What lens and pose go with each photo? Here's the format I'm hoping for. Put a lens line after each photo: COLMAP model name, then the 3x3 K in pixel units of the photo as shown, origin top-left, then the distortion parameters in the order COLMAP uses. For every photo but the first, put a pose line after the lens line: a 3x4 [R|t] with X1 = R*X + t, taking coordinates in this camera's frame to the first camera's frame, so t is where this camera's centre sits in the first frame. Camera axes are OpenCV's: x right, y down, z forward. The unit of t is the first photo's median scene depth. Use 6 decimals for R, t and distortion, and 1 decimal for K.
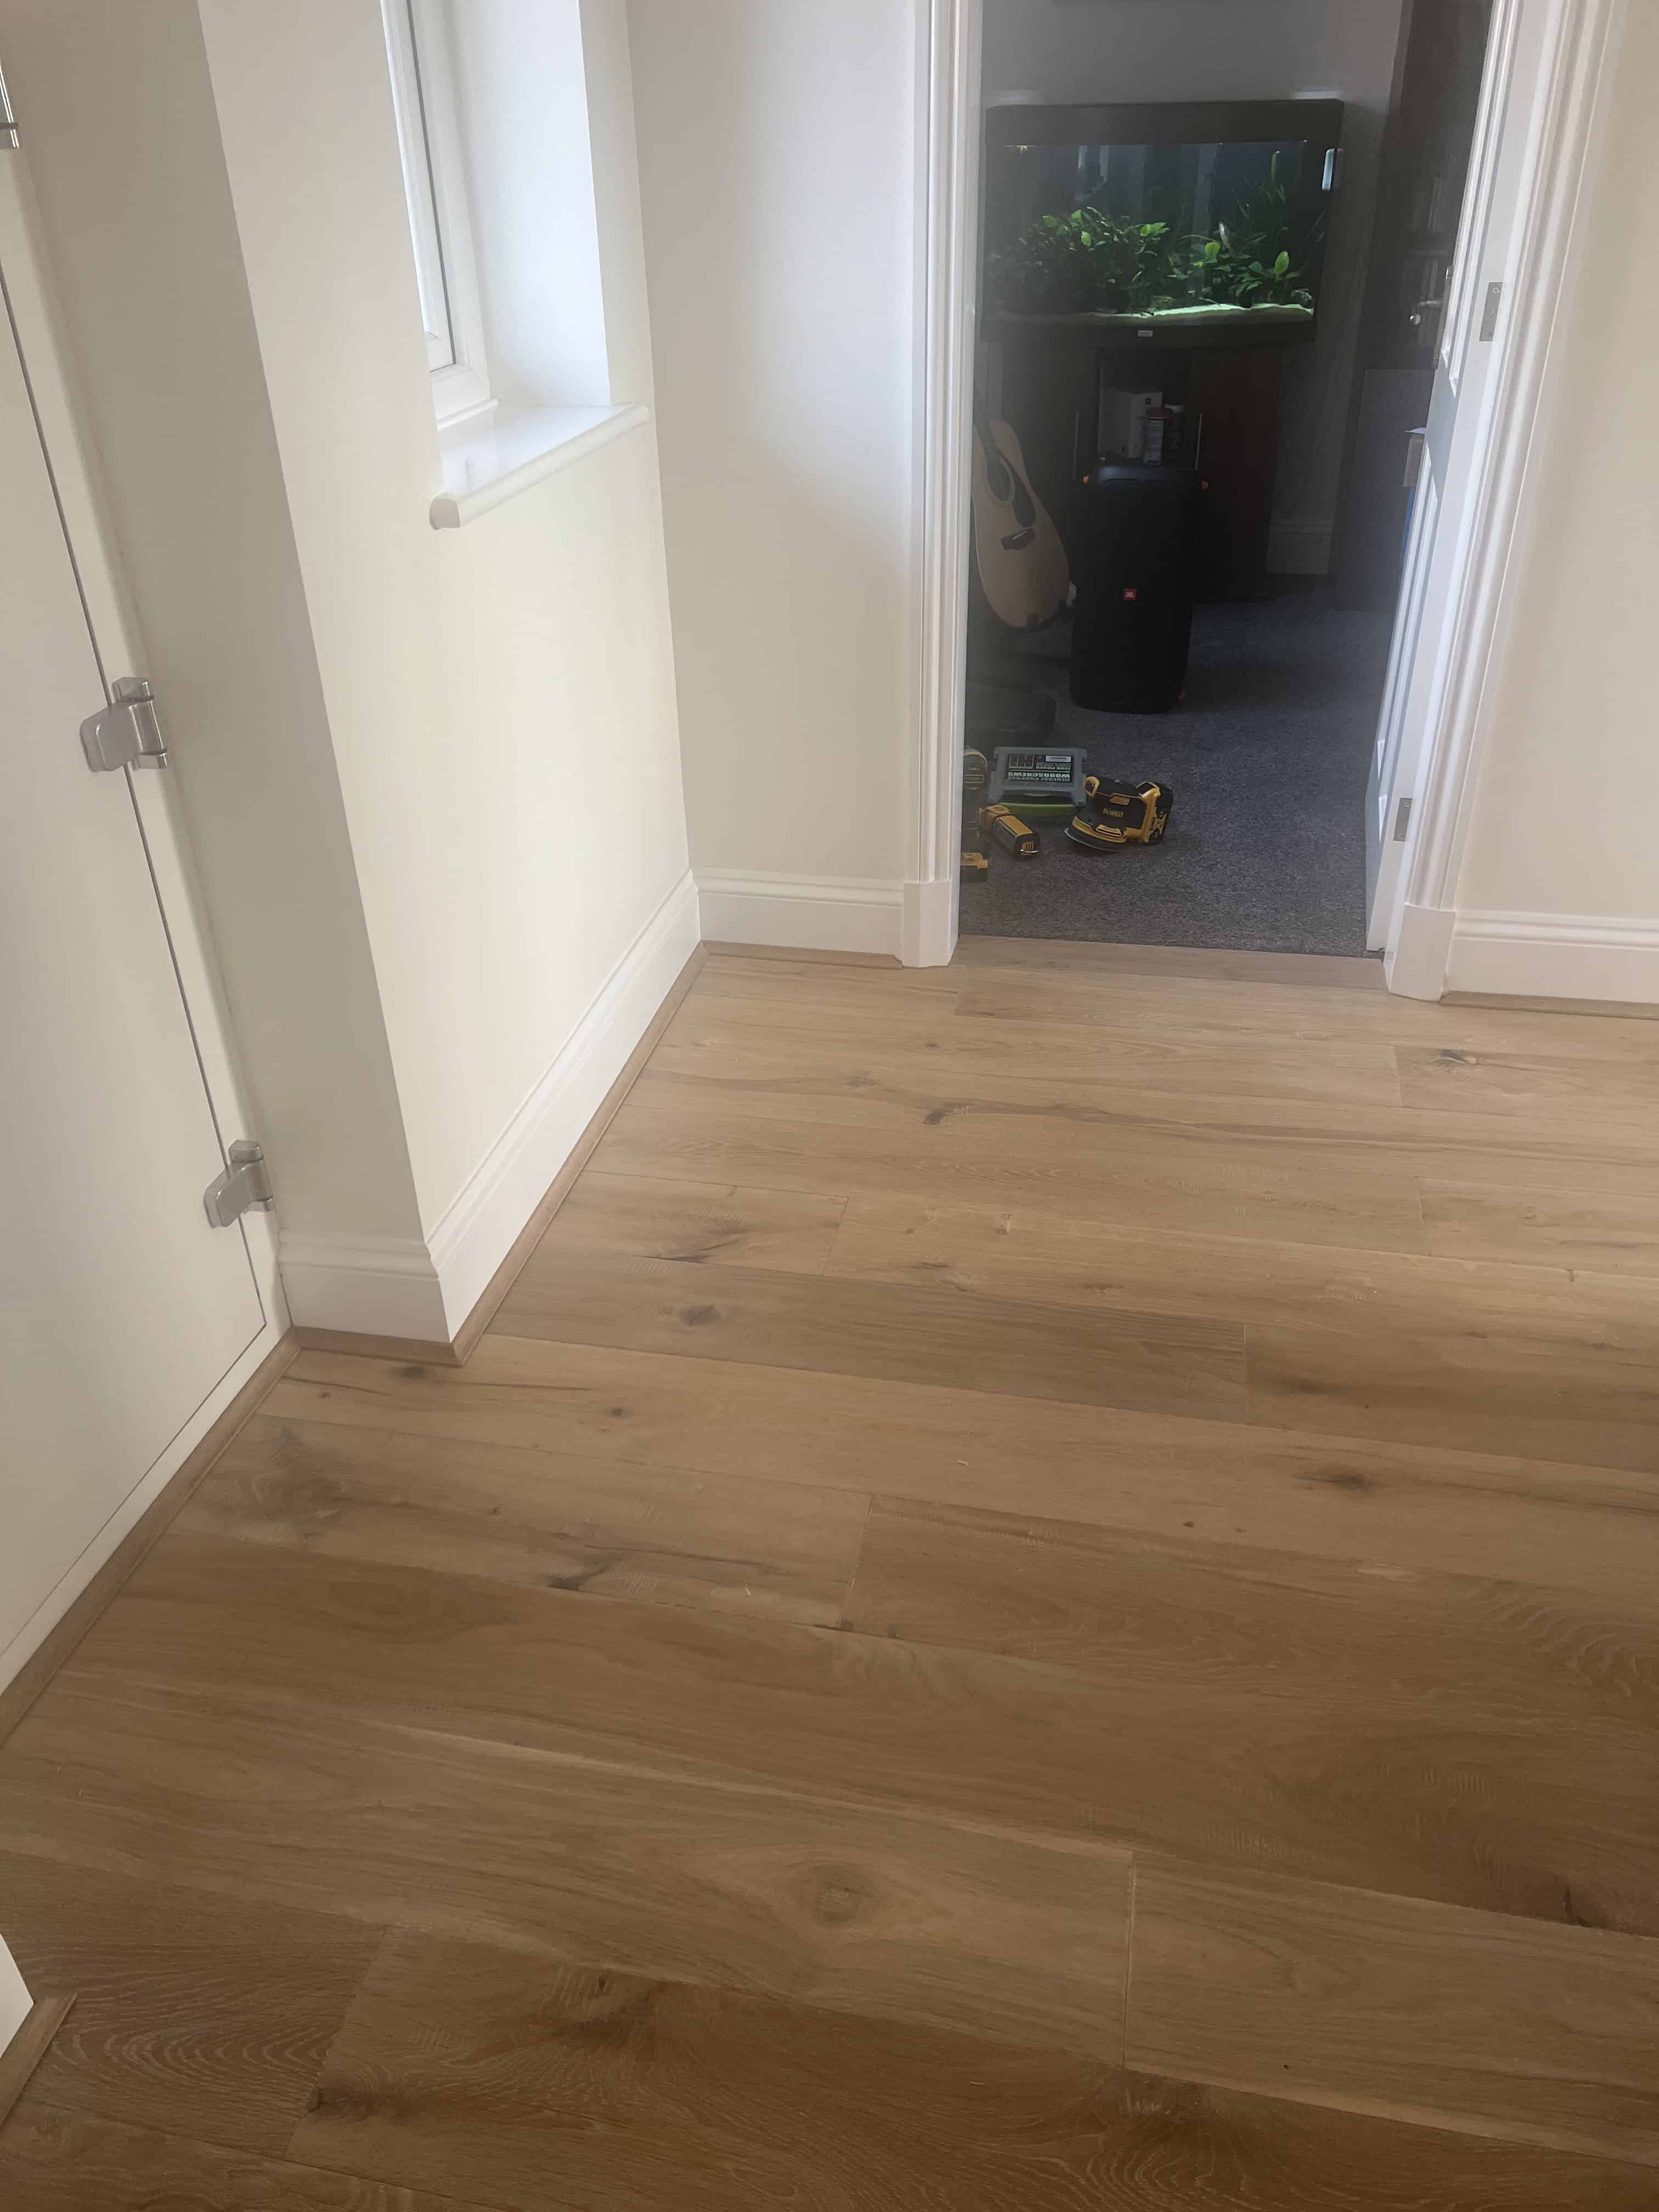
lens RADIAL K [[1648.4, 0, 829.5], [0, 1648.4, 1106.0], [0, 0, 1]] dist [0.087154, -0.154742]
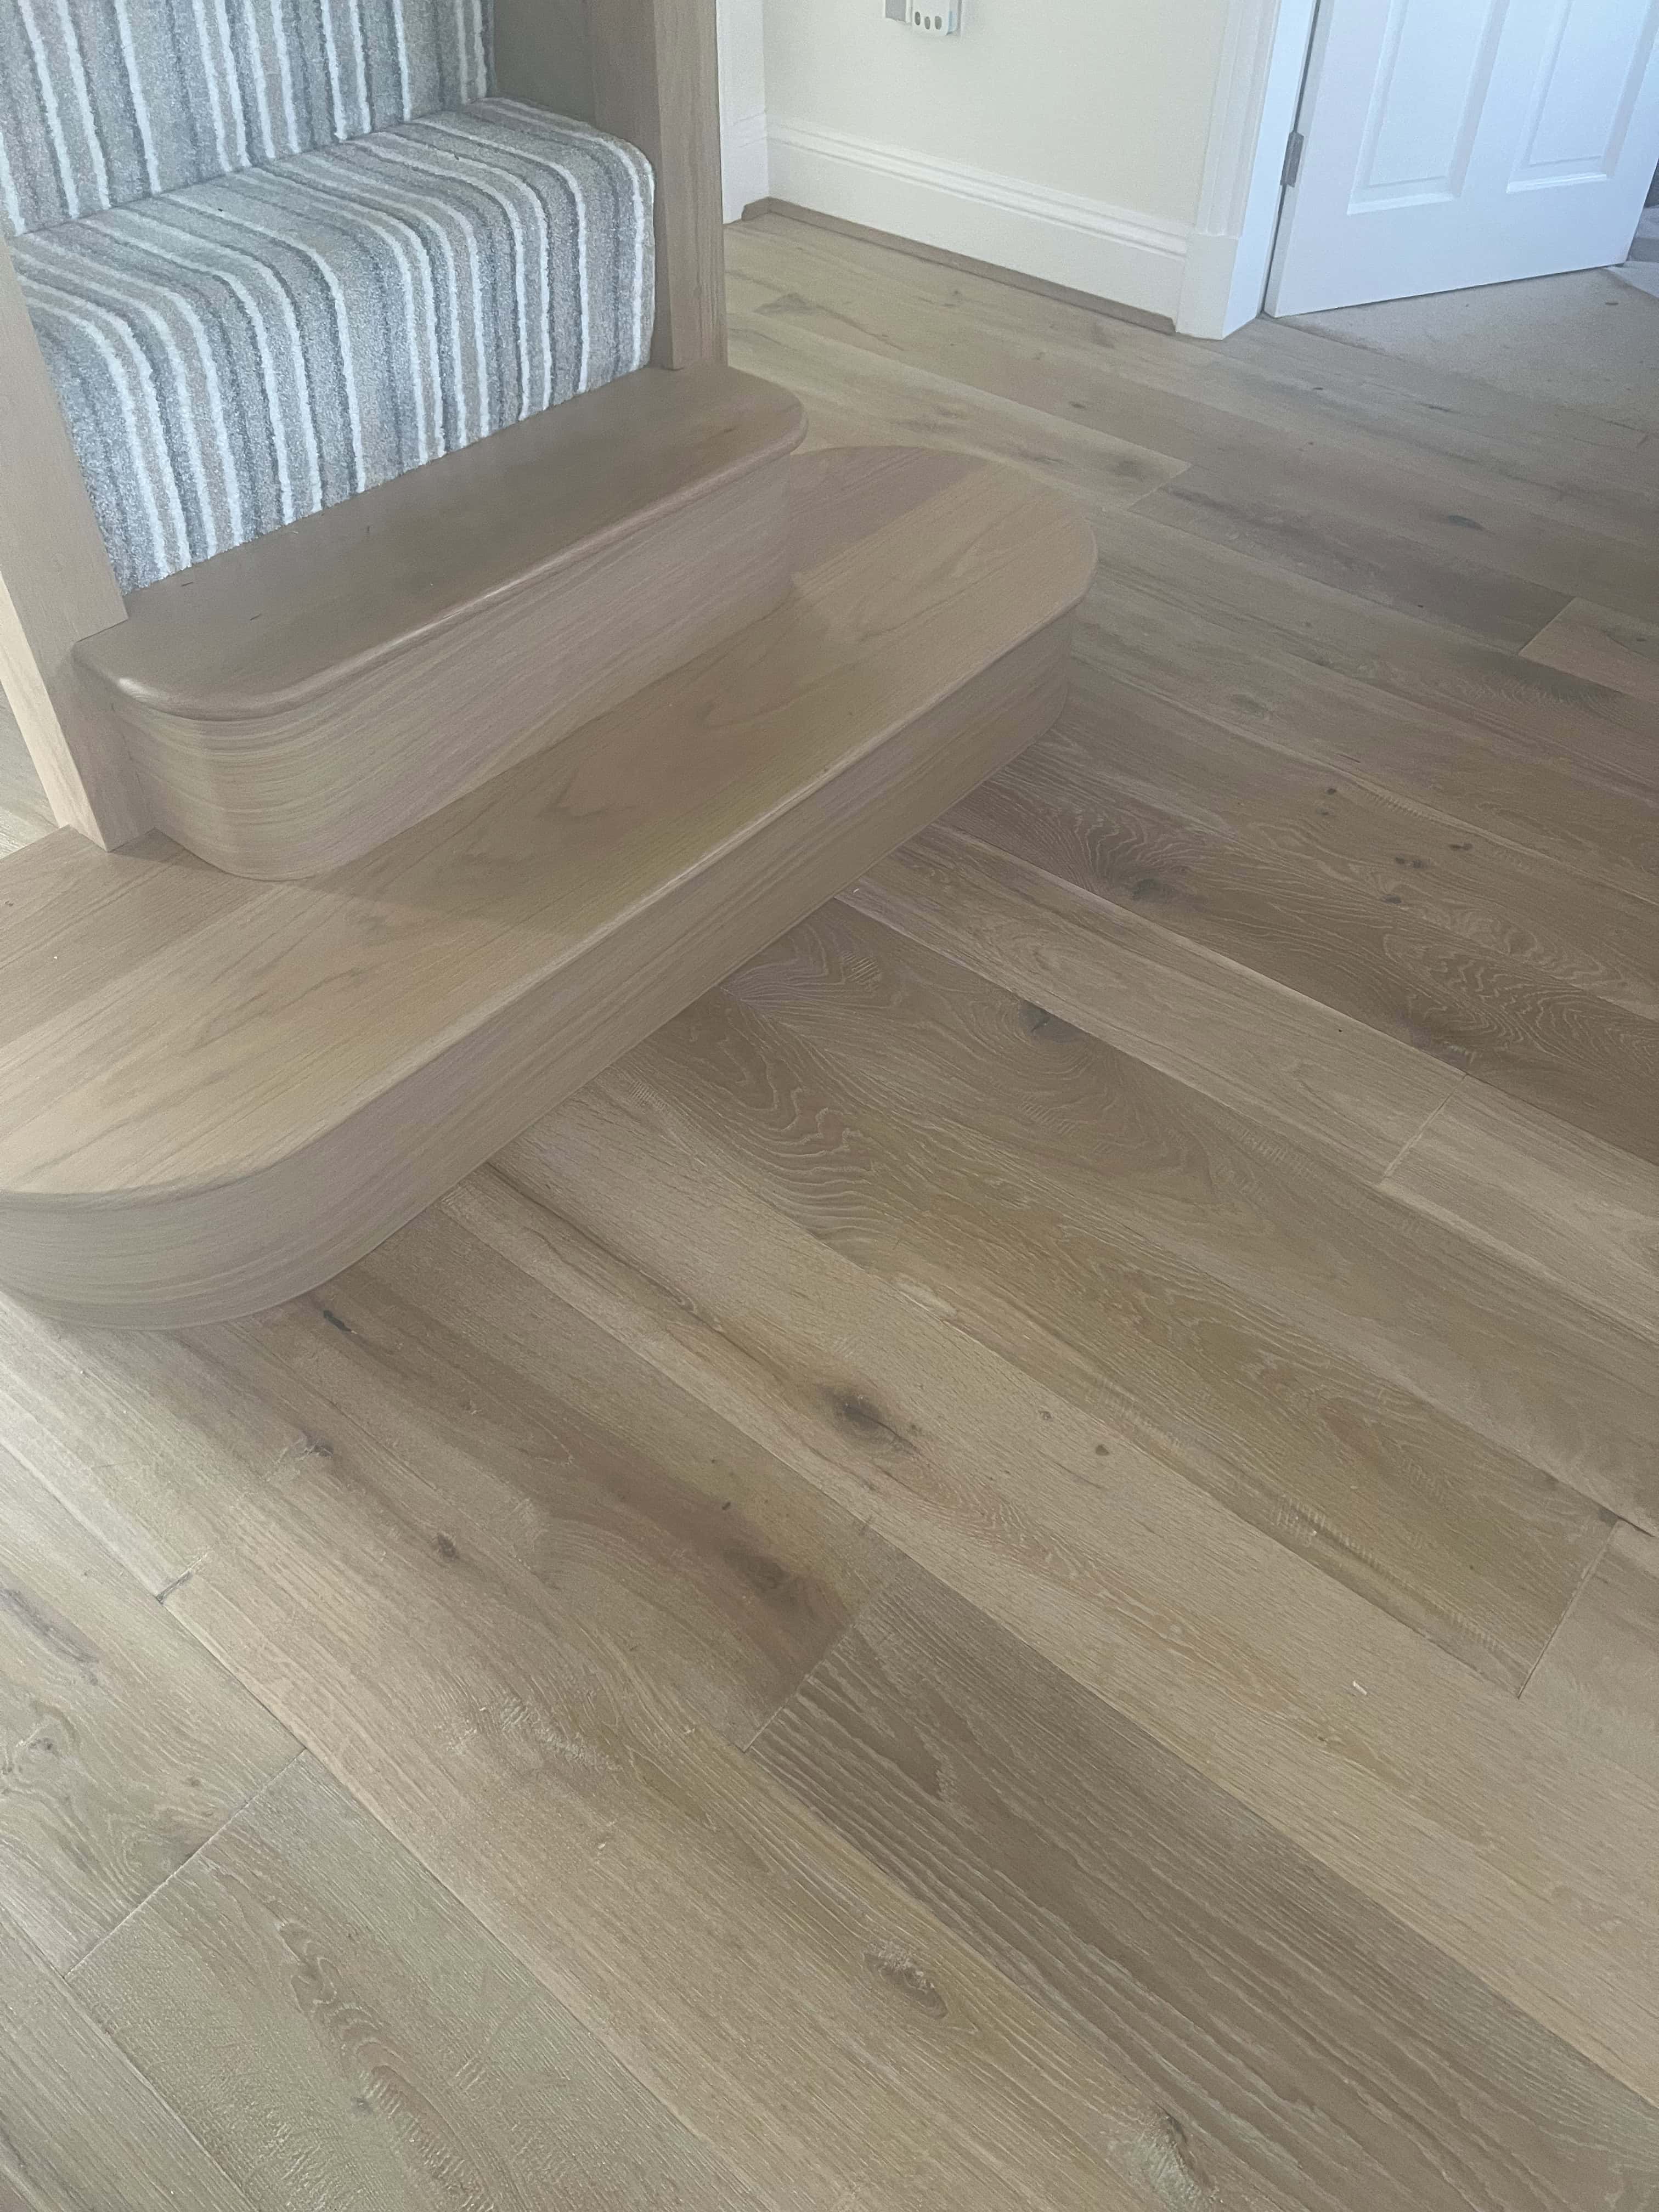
lens RADIAL K [[1648.4, 0, 829.5], [0, 1648.4, 1106.0], [0, 0, 1]] dist [0.087154, -0.154742]
pose [[-0.882969, -0.332171, 0.331705, 0.125526], [0.246175, 0.274008, 0.929687, -0.506043], [-0.399704, 0.902542, -0.160168, 1.006645]]
